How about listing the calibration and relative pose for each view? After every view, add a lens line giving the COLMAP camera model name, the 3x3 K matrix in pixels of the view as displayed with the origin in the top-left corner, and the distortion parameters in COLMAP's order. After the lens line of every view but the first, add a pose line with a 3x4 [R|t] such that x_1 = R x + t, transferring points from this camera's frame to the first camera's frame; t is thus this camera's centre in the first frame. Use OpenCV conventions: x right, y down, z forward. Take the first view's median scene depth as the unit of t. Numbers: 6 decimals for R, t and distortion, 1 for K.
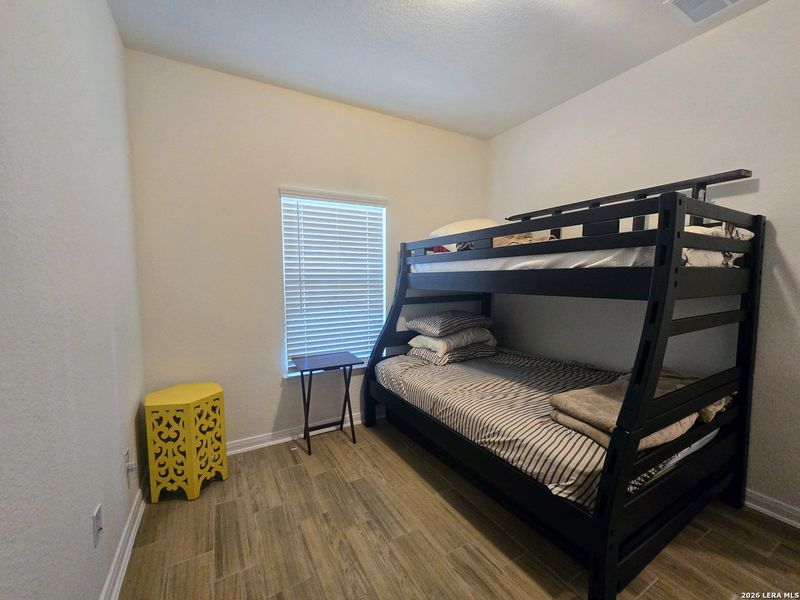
lens RADIAL K [[330.7, 0, 397.3], [0, 330.7, 302.0], [0, 0, 1]] dist [0.000619, -0.000082]
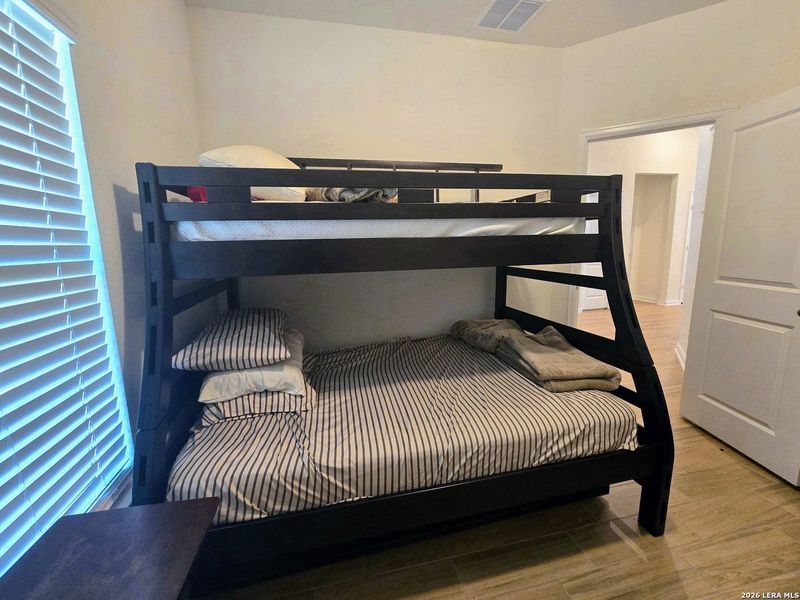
lens RADIAL K [[343.5, 0, 397.1], [0, 343.5, 302.4], [0, 0, 1]] dist [0.000637, -0.000014]
pose [[0.285250, -0.161688, 0.944717, -0.514155], [0.090424, 0.985811, 0.141419, -0.079461], [-0.954178, 0.045086, 0.295823, 1.008179]]
